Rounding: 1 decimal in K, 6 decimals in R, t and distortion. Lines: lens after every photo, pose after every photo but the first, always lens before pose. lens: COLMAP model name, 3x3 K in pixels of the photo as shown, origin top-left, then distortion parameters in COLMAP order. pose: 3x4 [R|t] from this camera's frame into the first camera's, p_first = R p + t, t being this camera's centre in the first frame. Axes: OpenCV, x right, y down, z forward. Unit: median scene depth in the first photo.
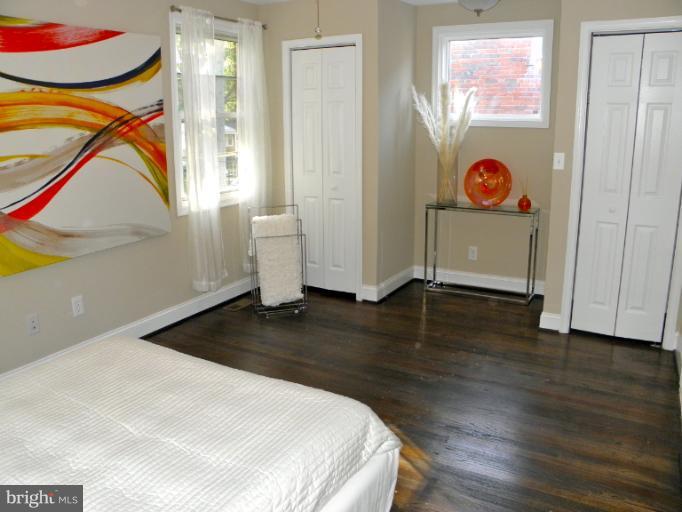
lens RADIAL K [[574.3, 0, 340.0], [0, 574.3, 247.3], [0, 0, 1]] dist [-0.198702, 0.175472]
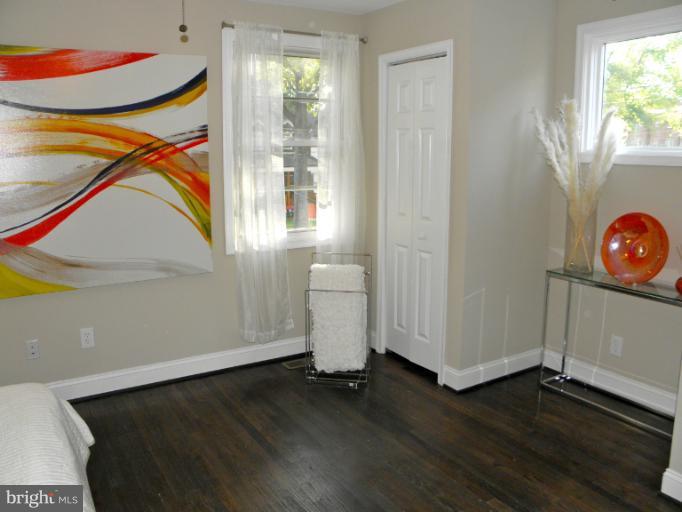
lens RADIAL K [[574.3, 0, 340.0], [0, 574.3, 247.3], [0, 0, 1]] dist [-0.198702, 0.175472]
pose [[0.874757, 0.090288, -0.476075, 0.352227], [-0.114189, 0.993228, -0.021447, -0.079347], [0.470914, 0.073123, 0.879143, 0.338974]]
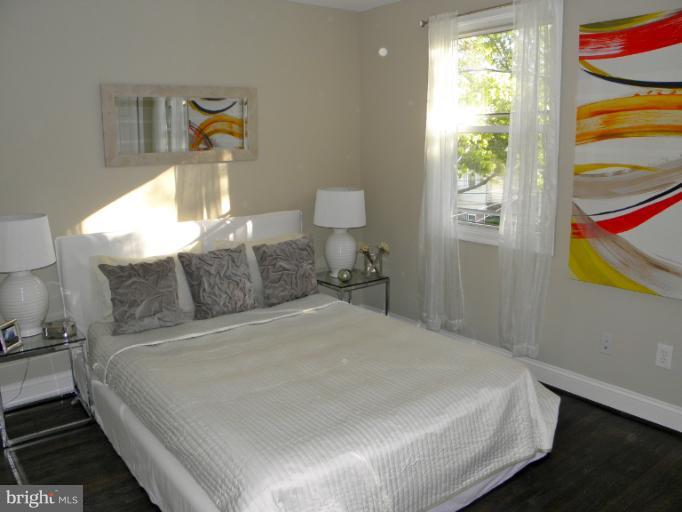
lens RADIAL K [[574.3, 0, 340.0], [0, 574.3, 247.3], [0, 0, 1]] dist [-0.198702, 0.175472]
pose [[-0.394133, 0.181963, -0.900860, 0.400888], [-0.194430, 0.941510, 0.275239, -0.169656], [0.898252, 0.283634, -0.335701, 0.780749]]
